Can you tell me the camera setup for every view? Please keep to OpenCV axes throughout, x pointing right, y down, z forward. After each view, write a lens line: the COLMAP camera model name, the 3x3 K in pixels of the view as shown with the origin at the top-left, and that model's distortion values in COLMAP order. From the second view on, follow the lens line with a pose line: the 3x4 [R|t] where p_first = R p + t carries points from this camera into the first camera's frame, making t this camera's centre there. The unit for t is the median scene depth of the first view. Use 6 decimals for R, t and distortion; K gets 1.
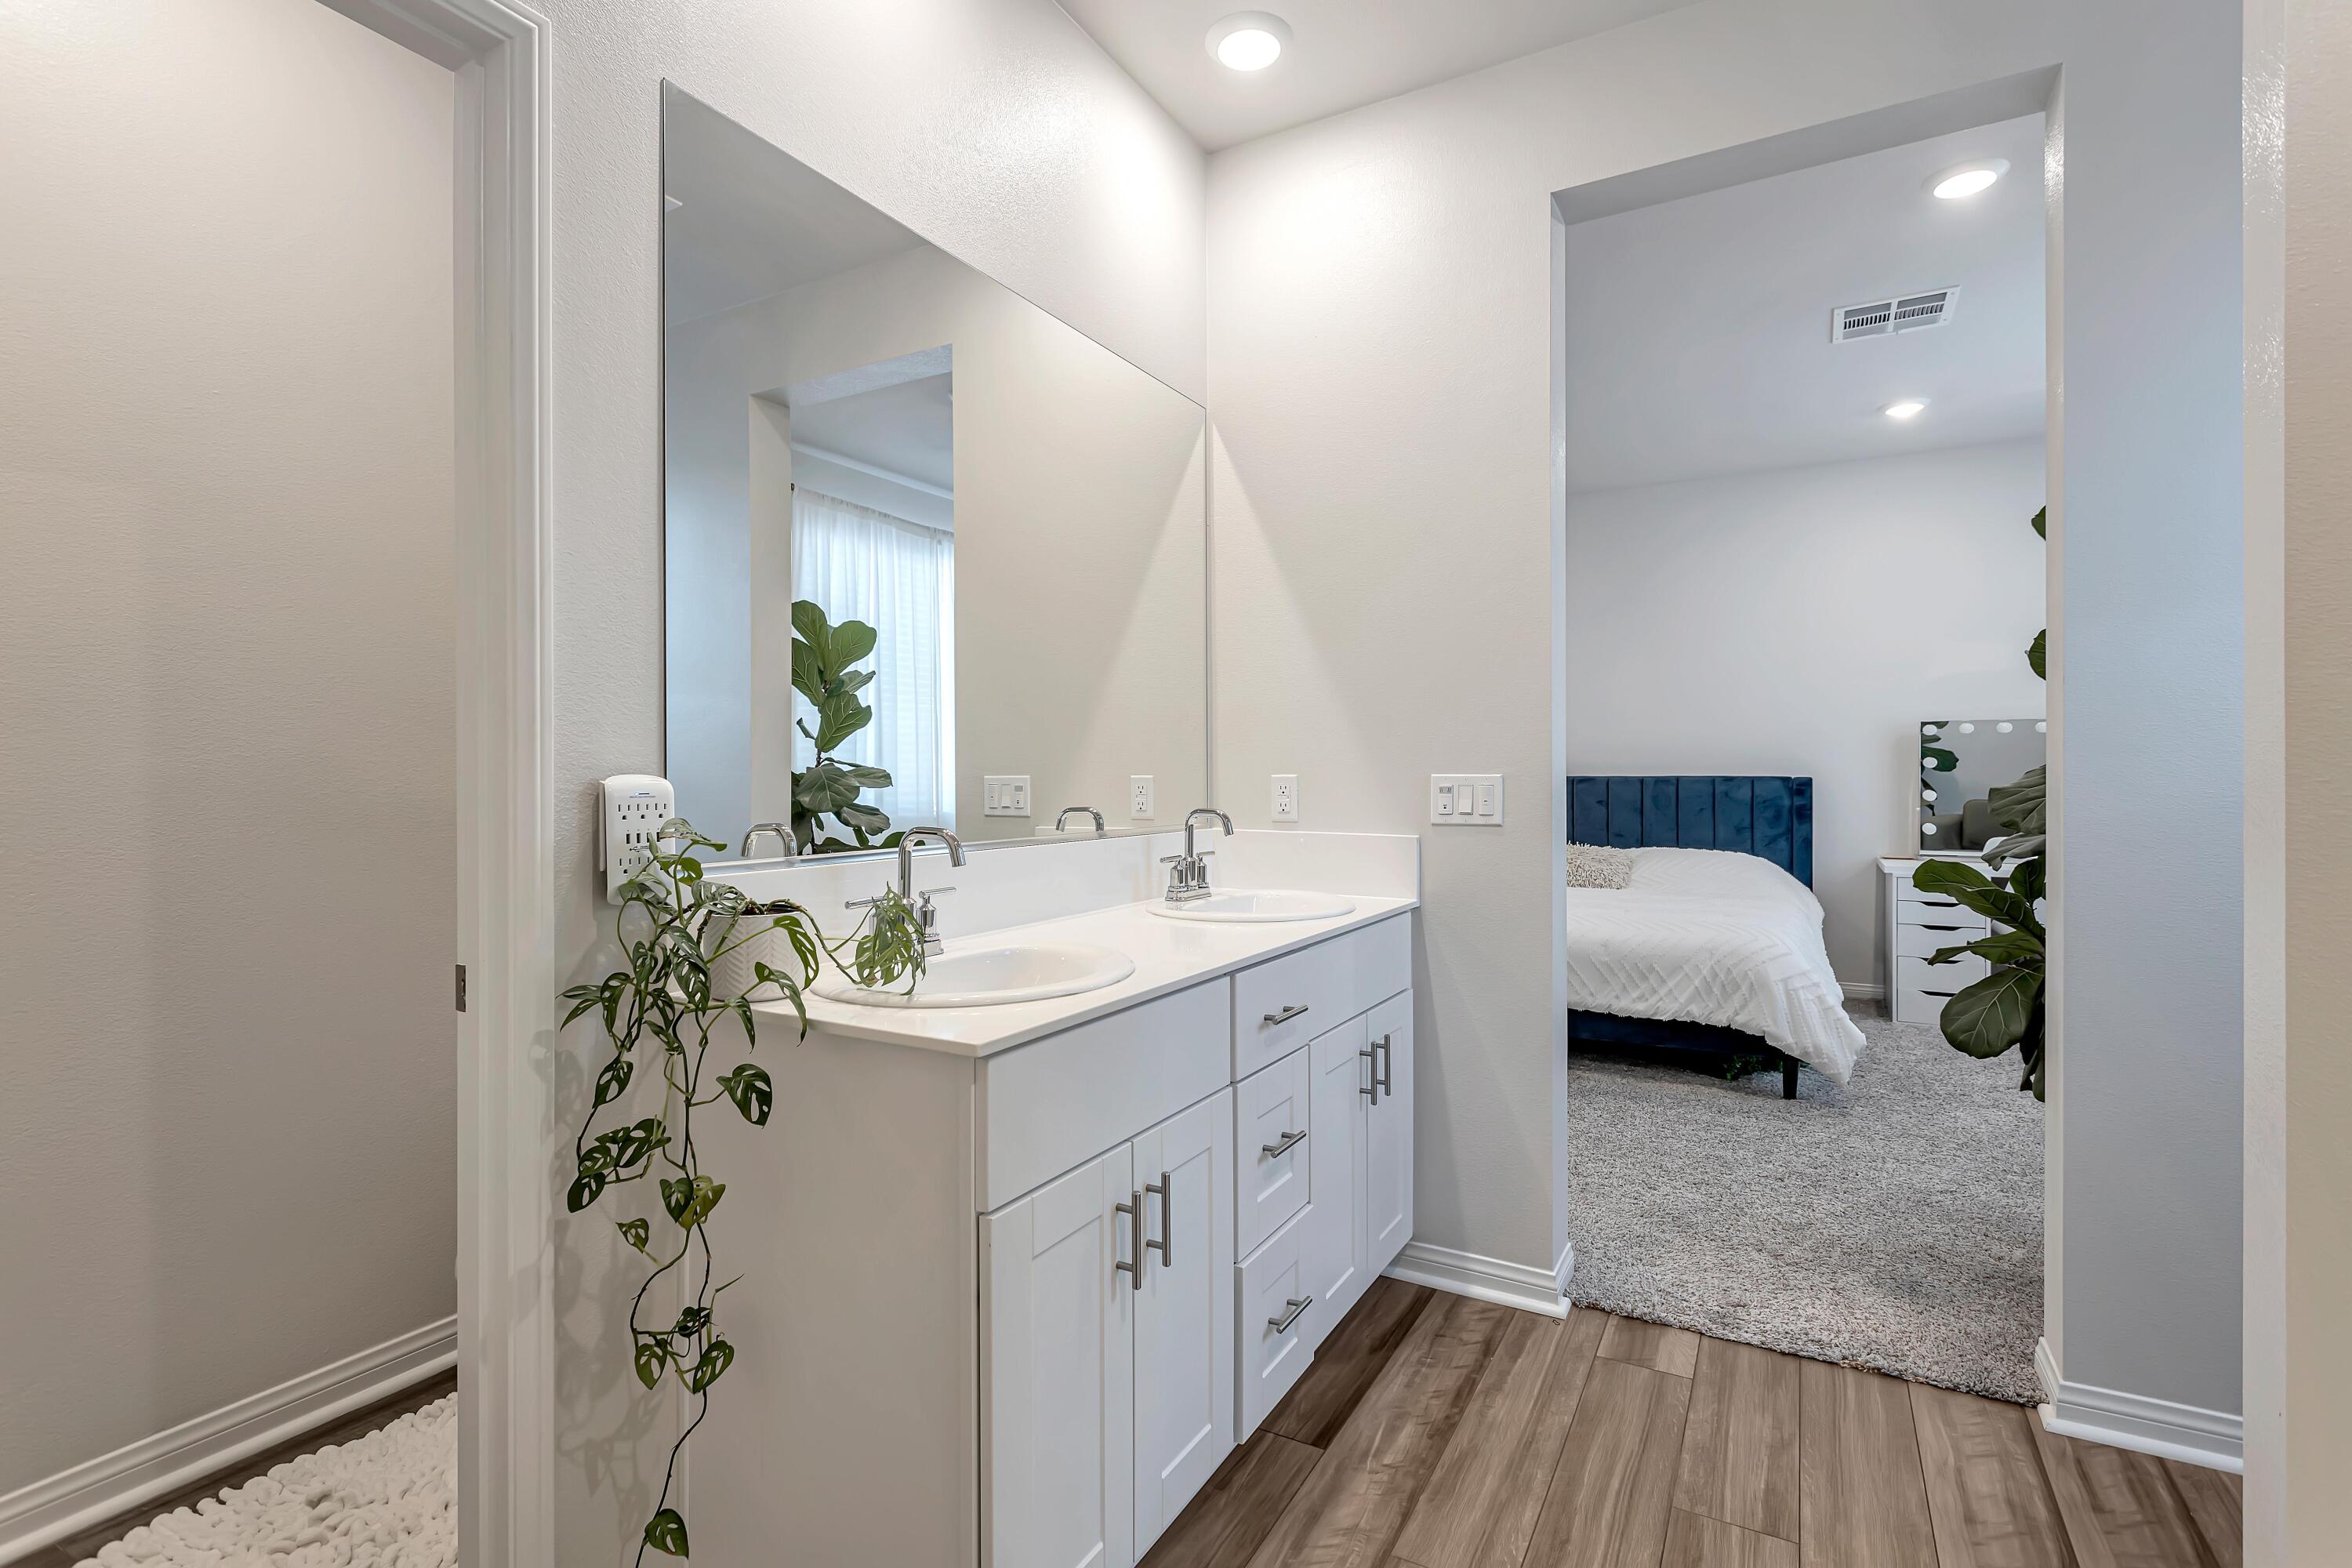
lens RADIAL K [[1108.8, 0, 1160.7], [0, 1108.8, 776.7], [0, 0, 1]] dist [-0.010462, 0.000822]
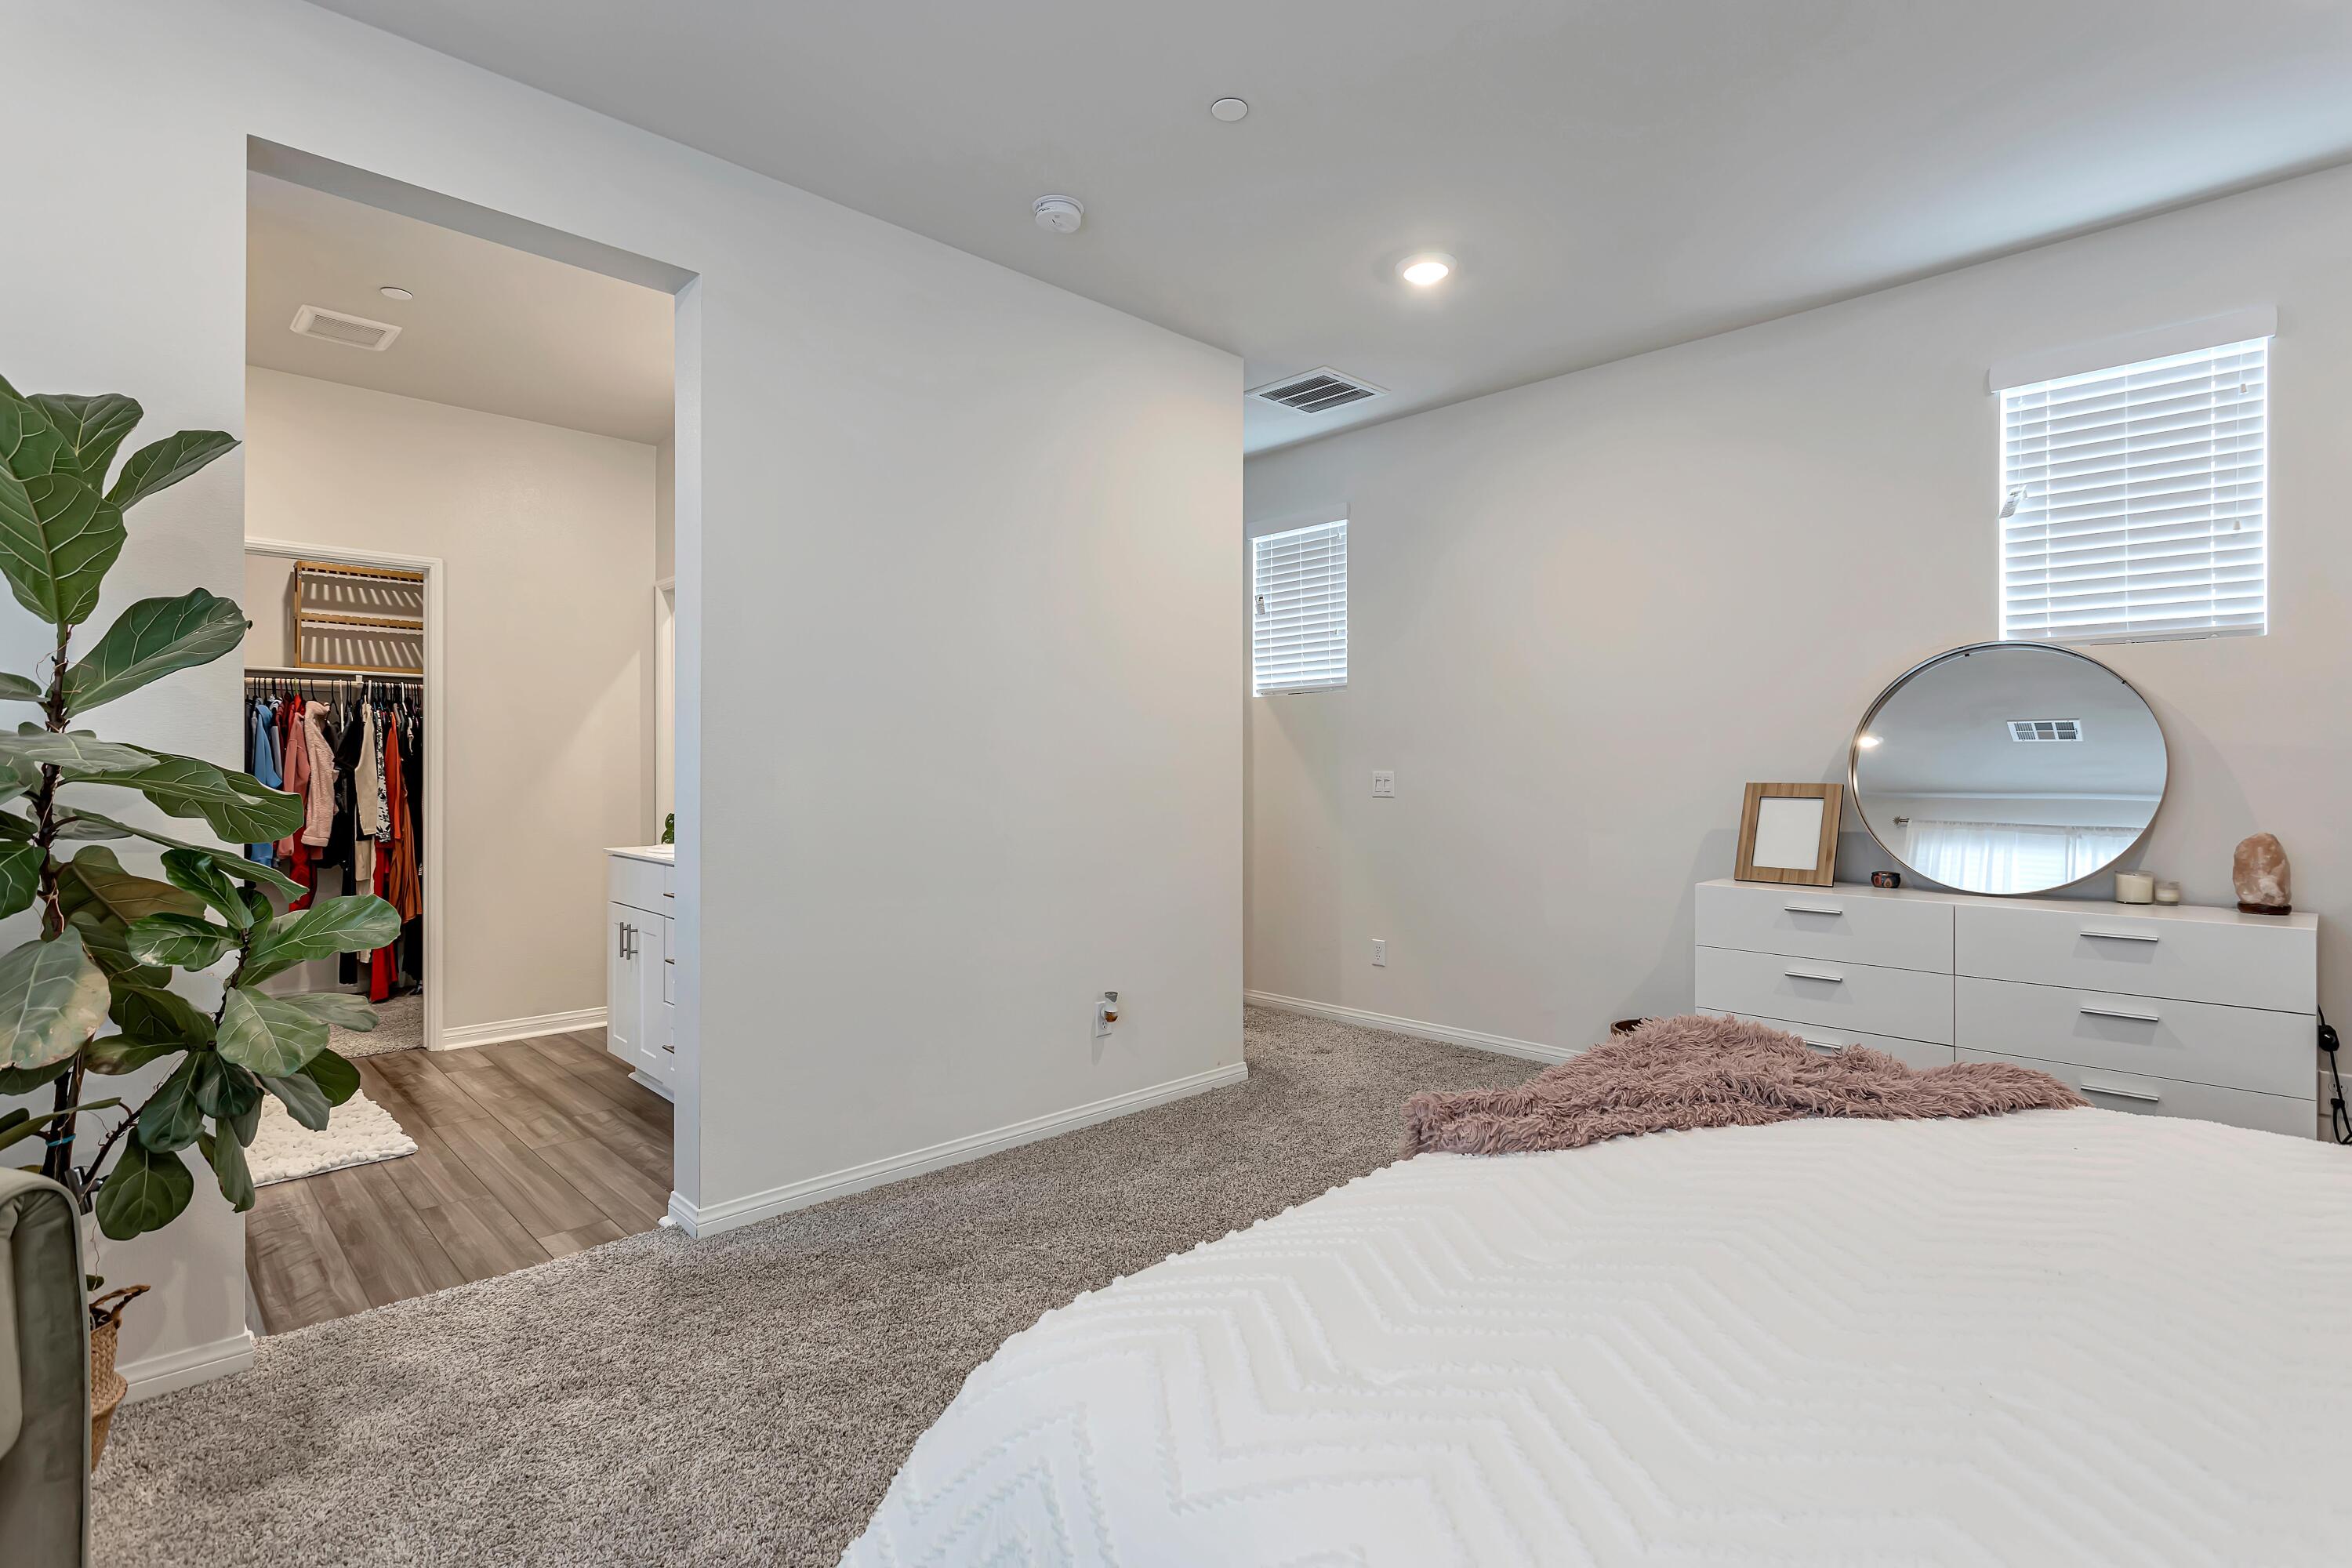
lens RADIAL K [[1108.8, 0, 1189.3], [0, 1108.8, 776.3], [0, 0, 1]] dist [-0.010462, 0.000822]
pose [[-0.262054, 0.005973, -0.965035, 0.758536], [-0.003461, 0.999969, 0.007129, -0.006798], [0.965047, 0.005208, -0.262025, 1.029839]]
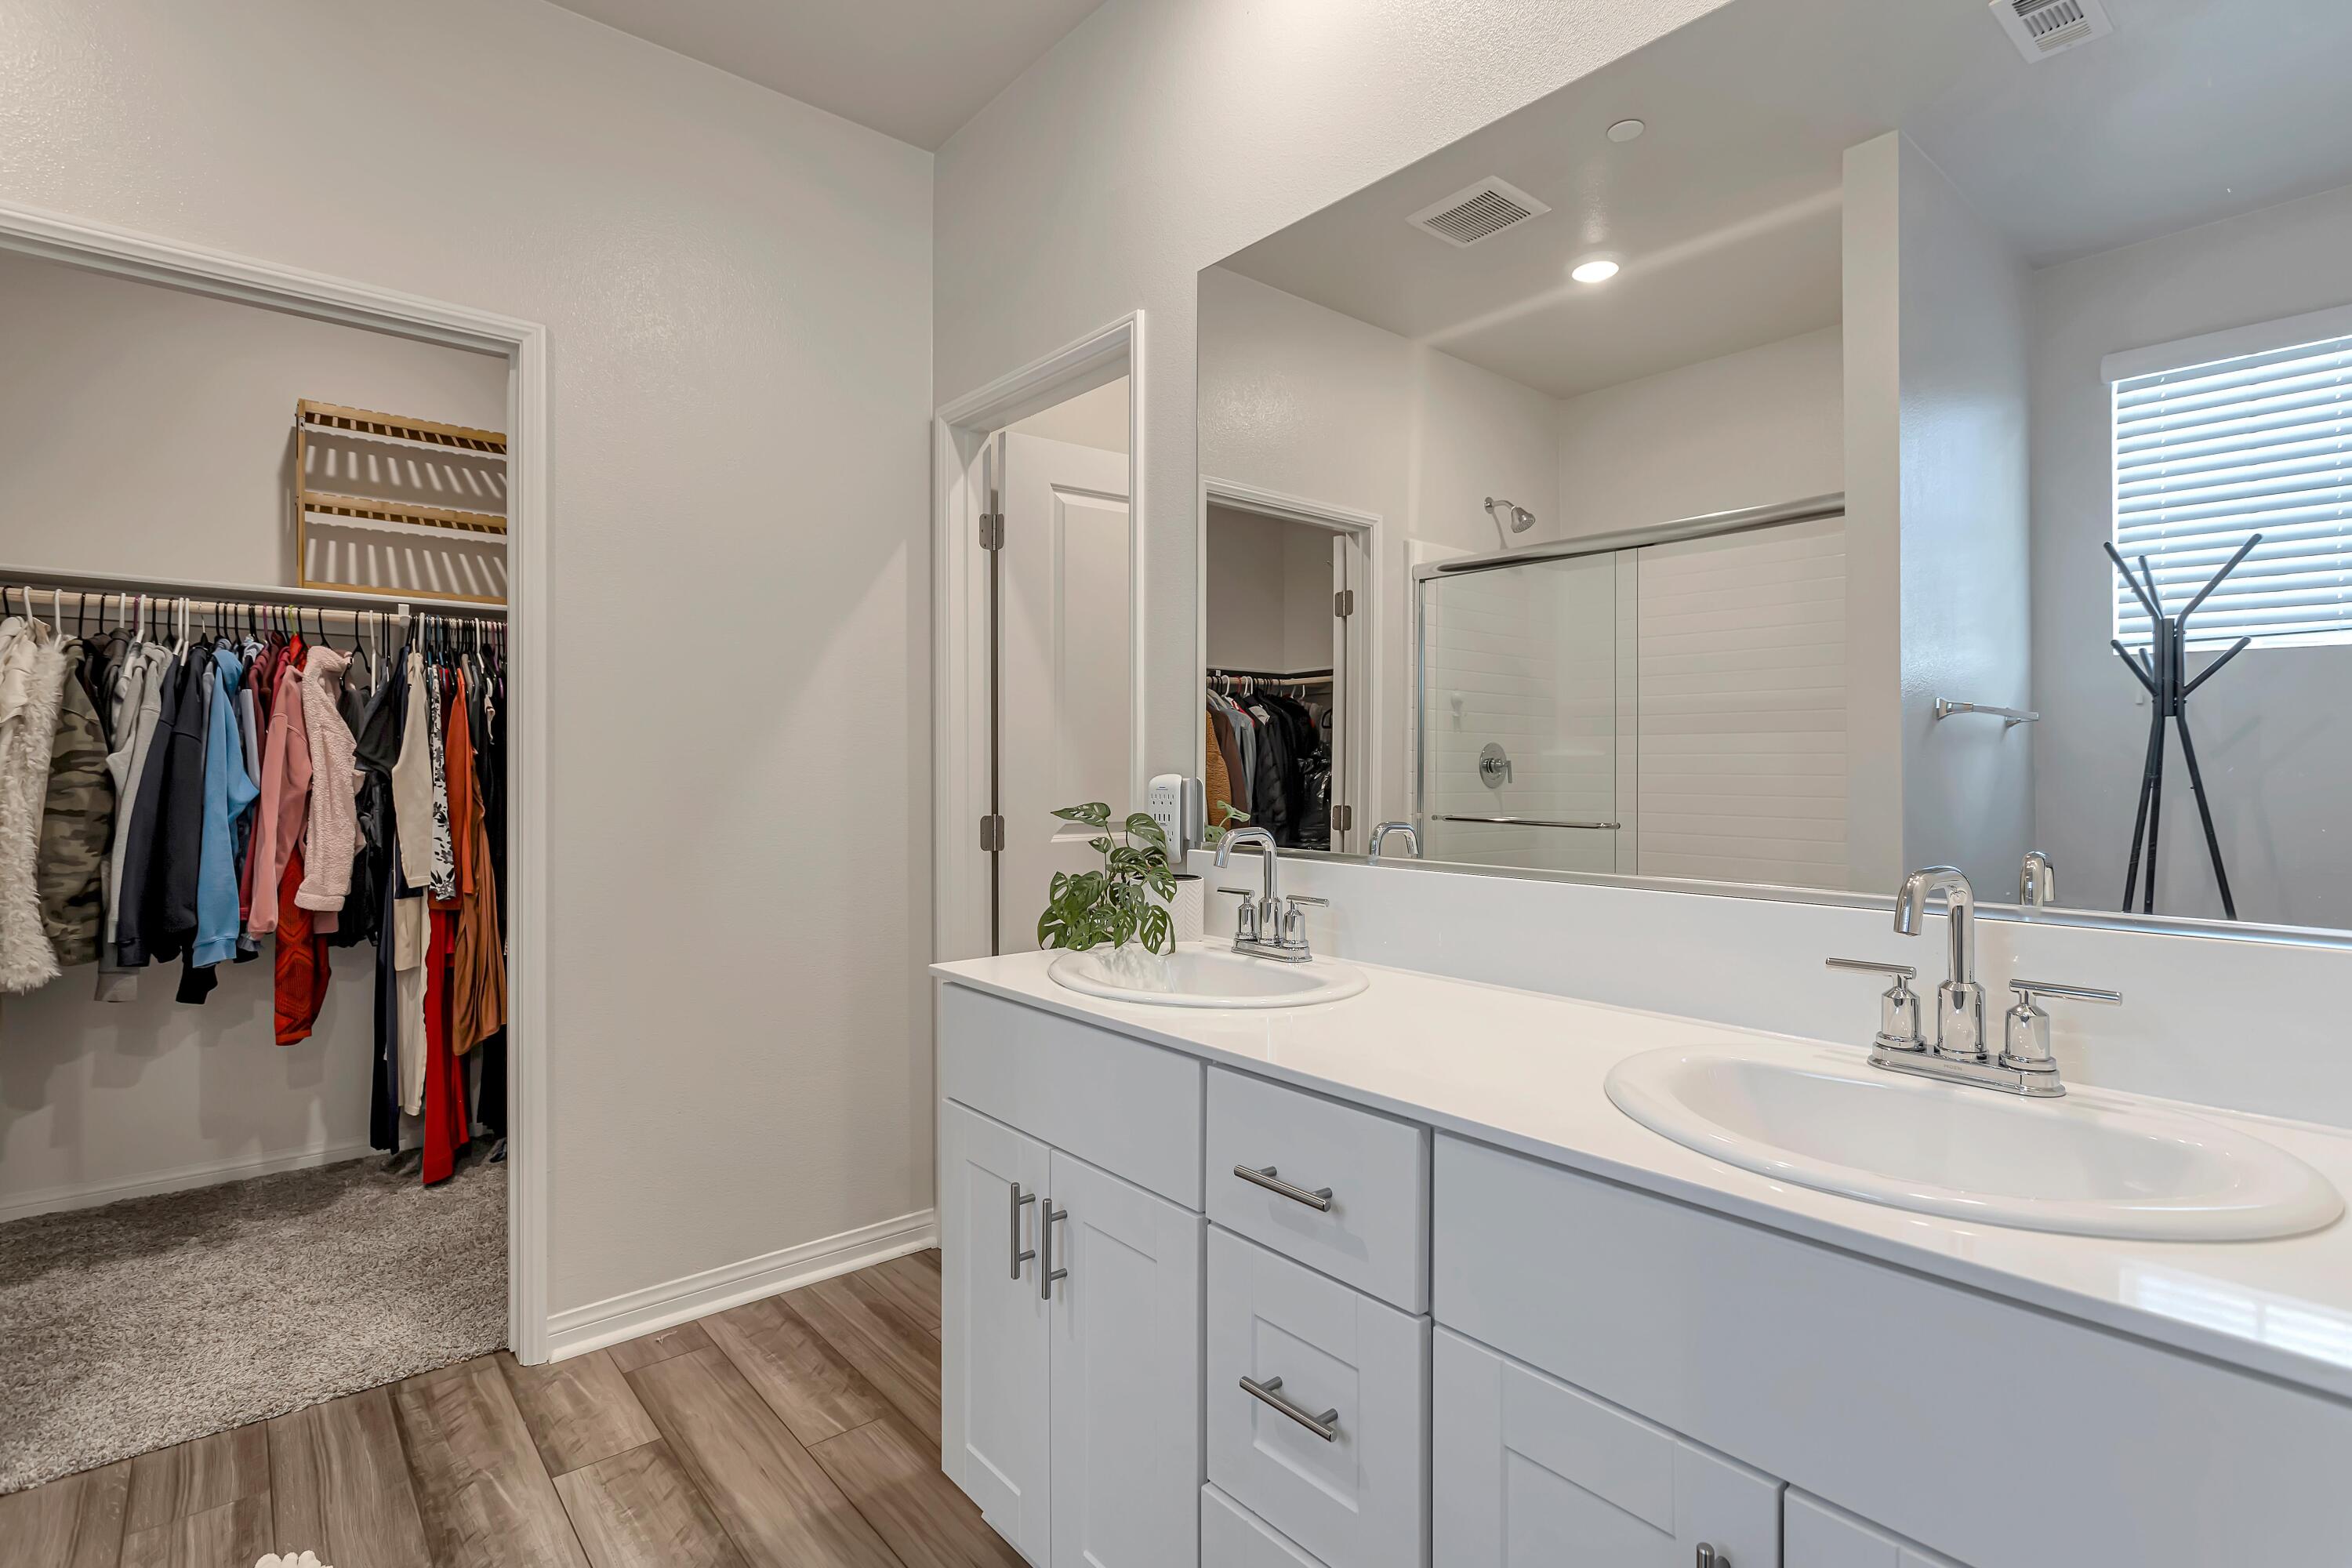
lens RADIAL K [[1108.8, 0, 1166.4], [0, 1108.8, 781.0], [0, 0, 1]] dist [-0.010462, 0.000822]
pose [[-0.336065, 0.006756, -0.941814, 0.297515], [-0.003433, 0.999959, 0.008398, -0.002753], [0.941832, 0.006056, -0.336028, 0.489382]]
